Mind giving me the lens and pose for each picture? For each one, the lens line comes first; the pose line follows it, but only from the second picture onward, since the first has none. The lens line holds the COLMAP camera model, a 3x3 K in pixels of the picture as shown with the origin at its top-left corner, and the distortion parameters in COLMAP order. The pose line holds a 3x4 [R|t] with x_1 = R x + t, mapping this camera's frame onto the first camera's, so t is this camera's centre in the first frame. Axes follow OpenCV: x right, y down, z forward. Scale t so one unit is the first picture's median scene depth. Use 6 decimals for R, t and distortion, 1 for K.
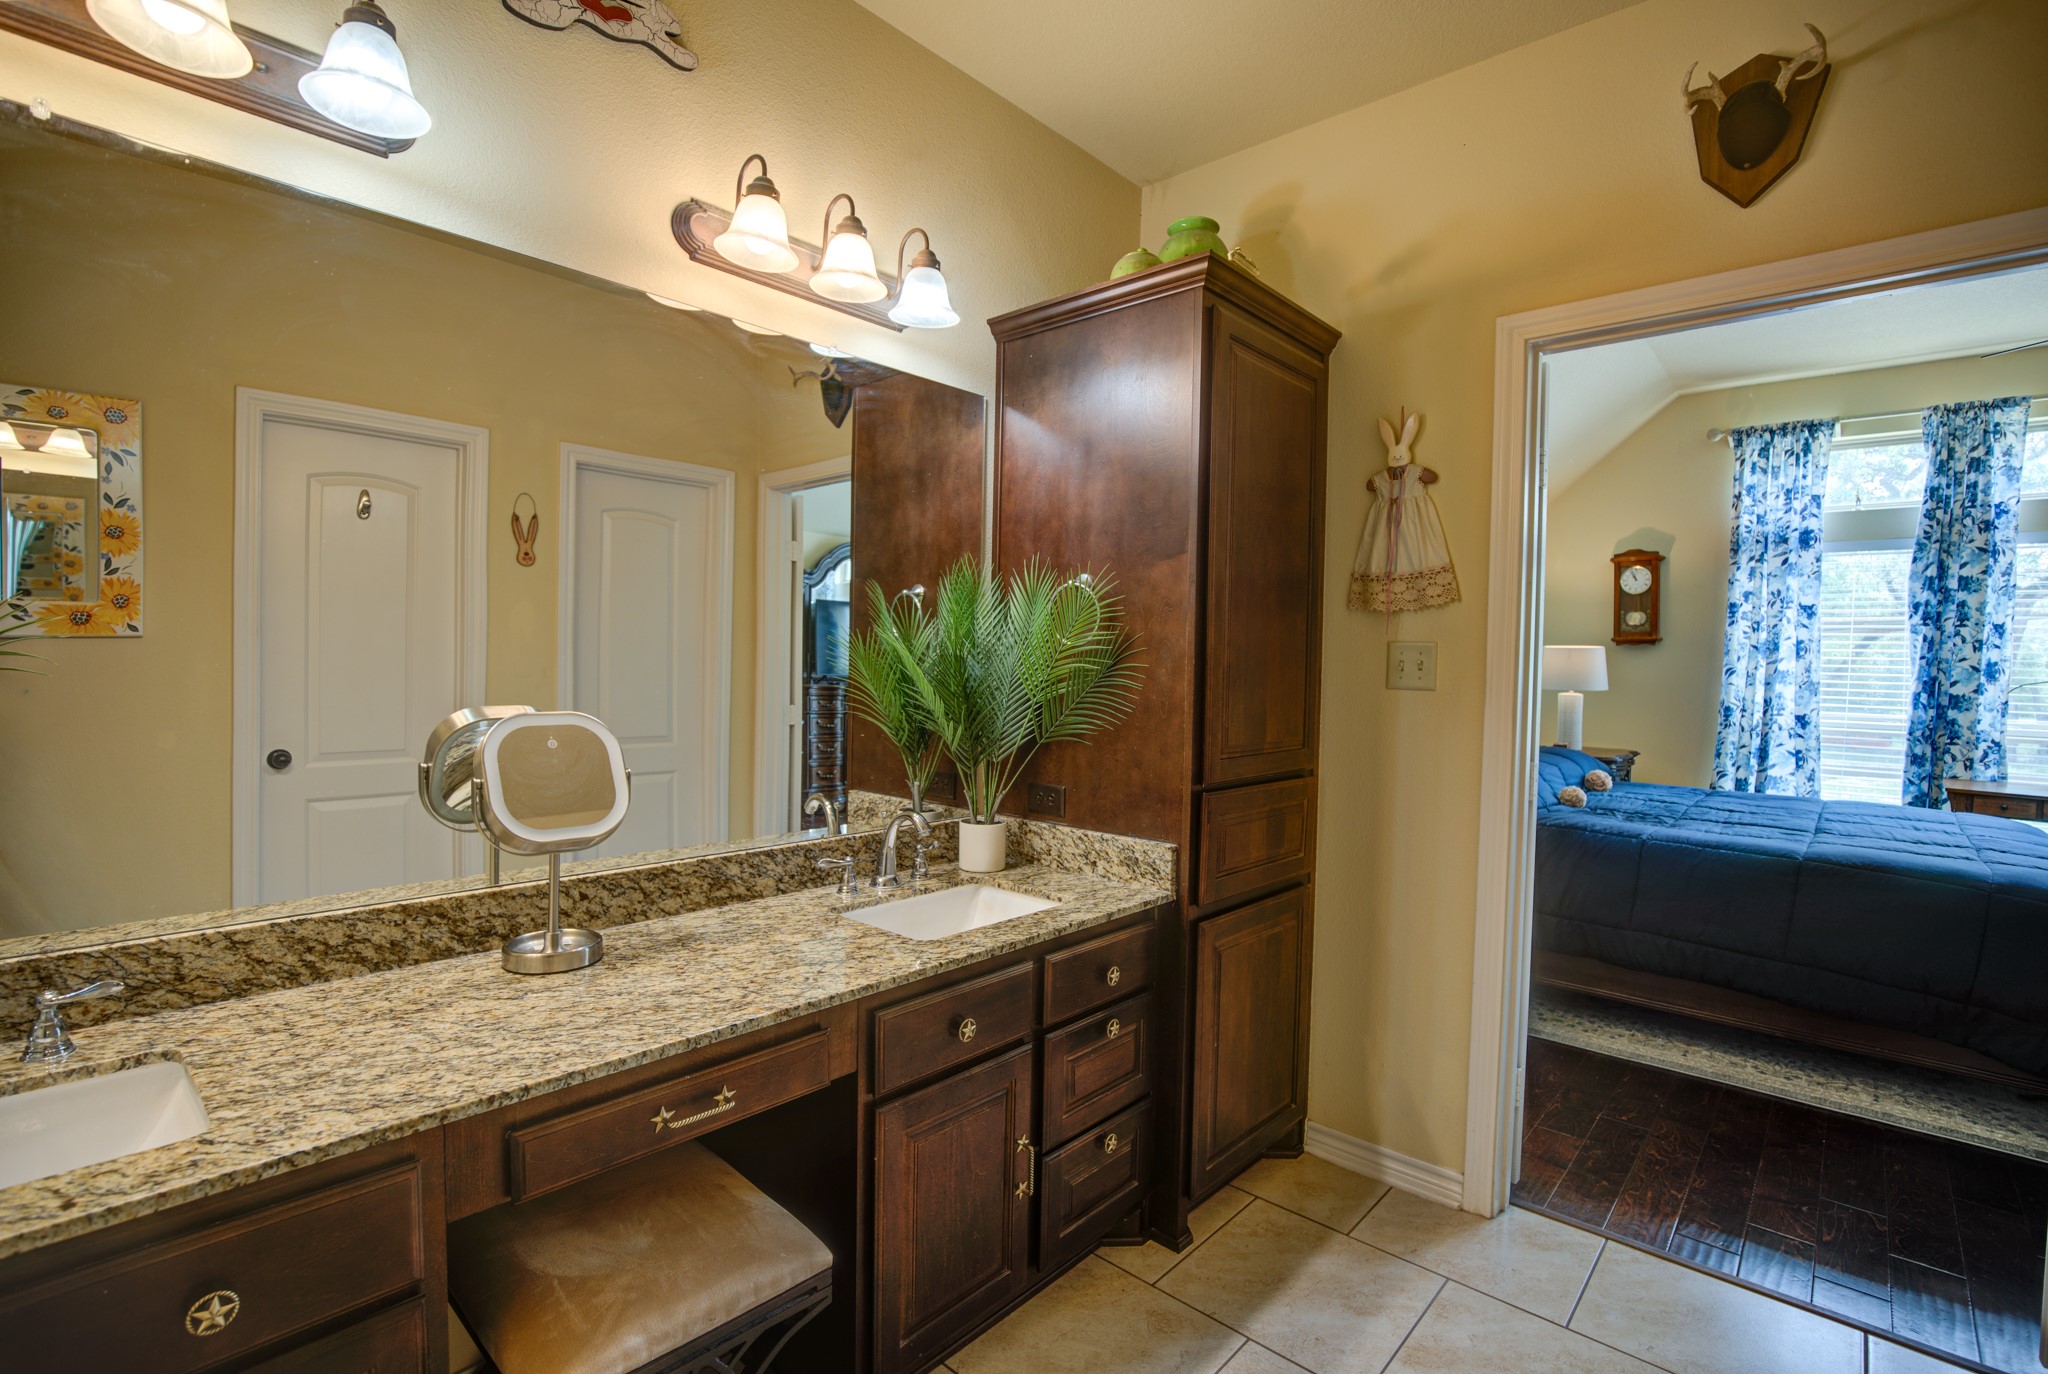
lens RADIAL K [[956.7, 0, 1003.9], [0, 956.7, 690.3], [0, 0, 1]] dist [-0.041499, 0.009260]
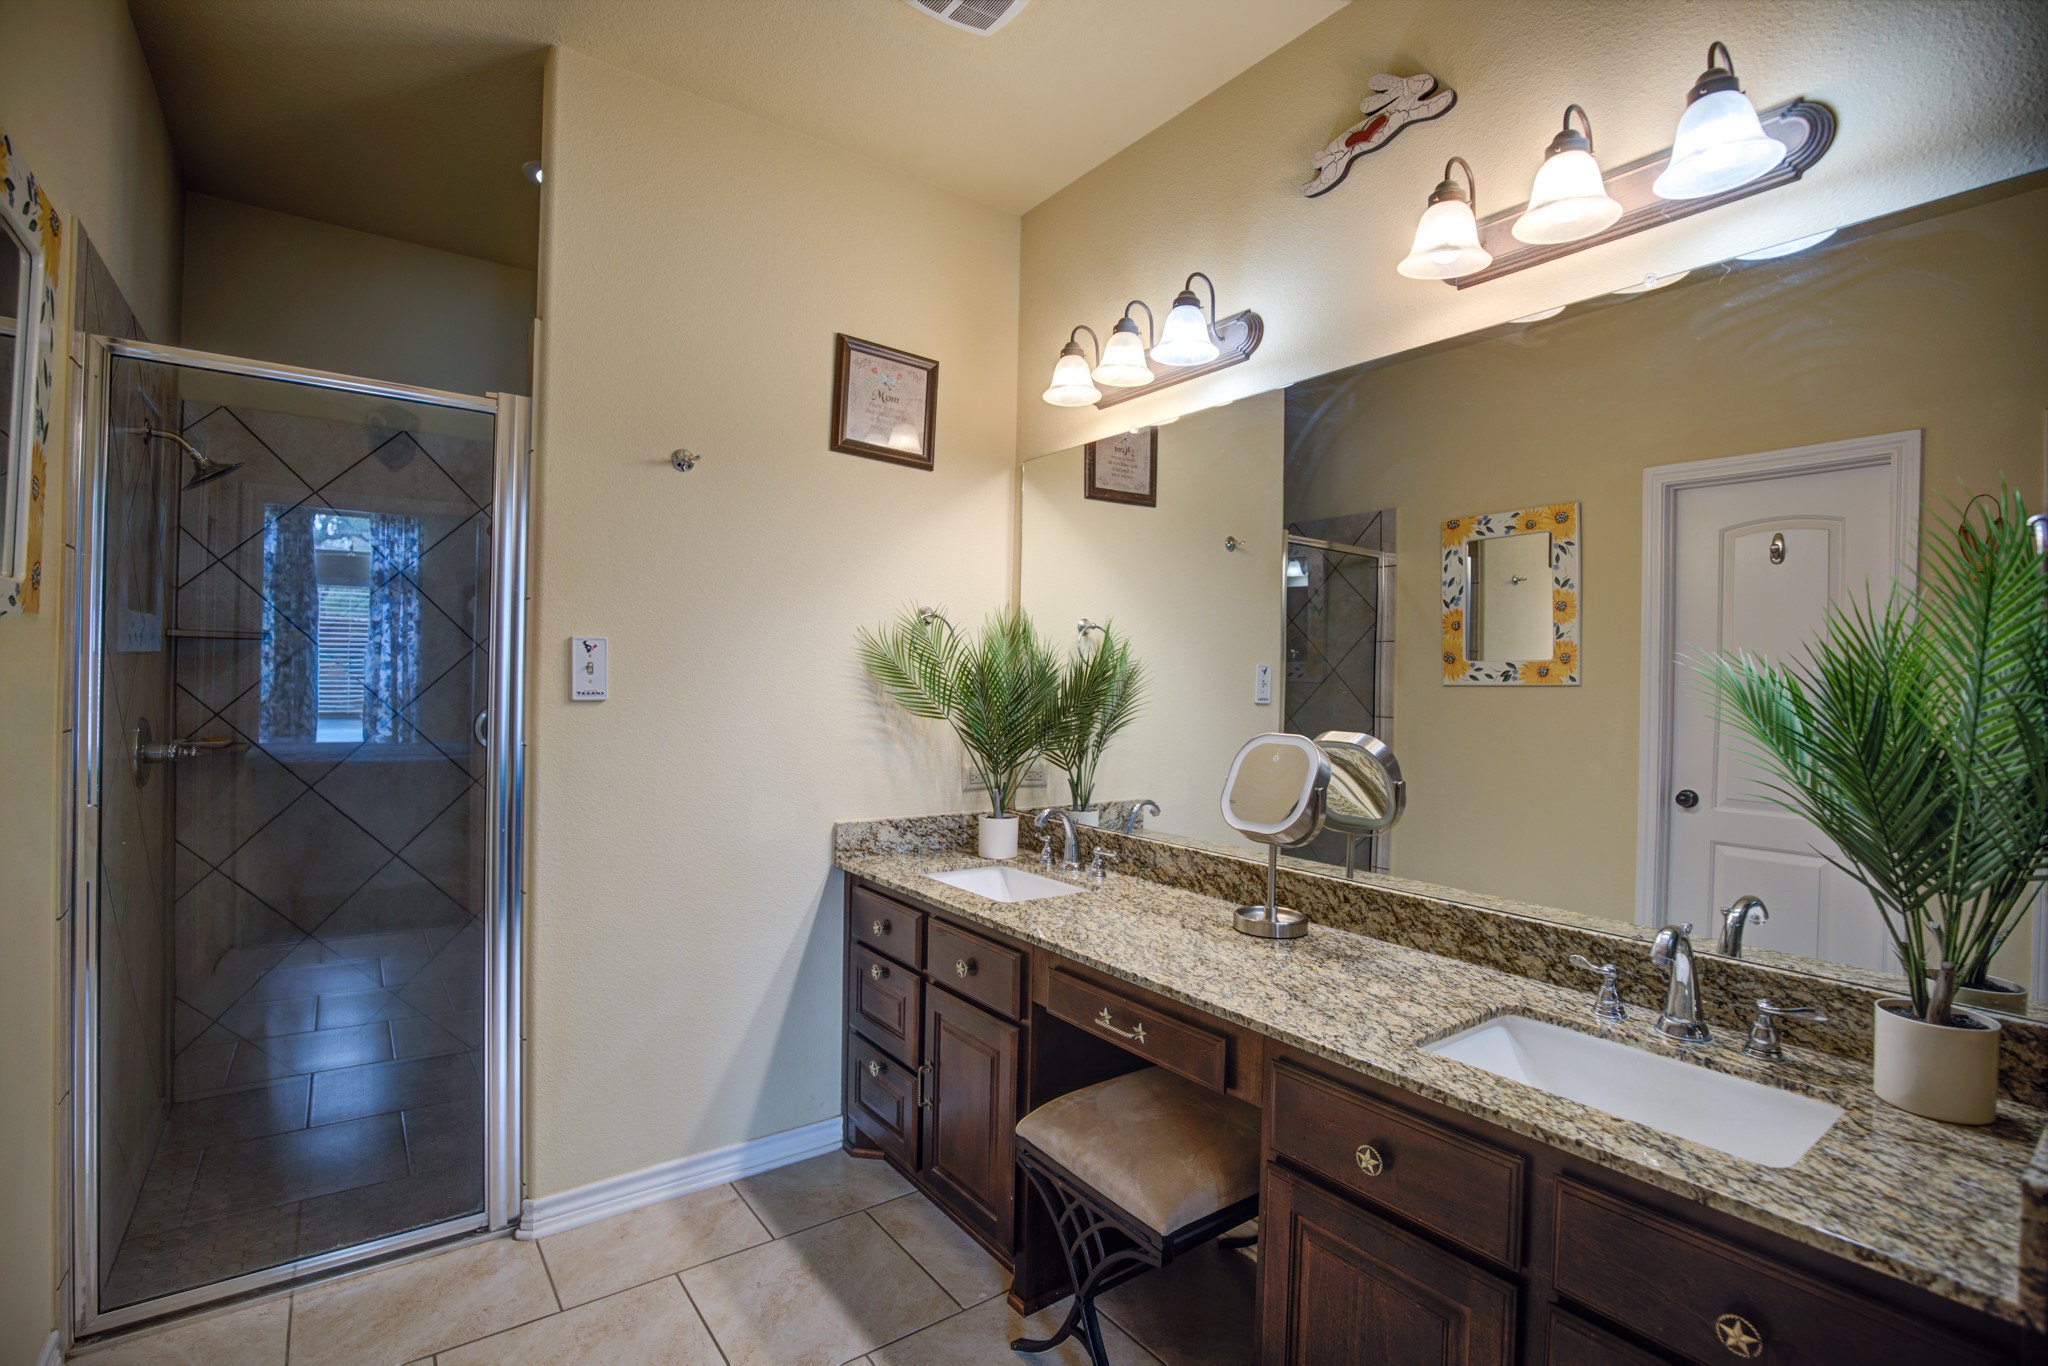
lens RADIAL K [[939.0, 0, 1024.0], [0, 939.0, 683.0], [0, 0, 1]] dist [-0.039775, 0.008894]
pose [[-0.187637, -0.020178, -0.982031, 0.727051], [-0.054769, 0.998448, -0.010051, -0.011659], [0.980710, 0.051899, -0.188451, 0.795316]]
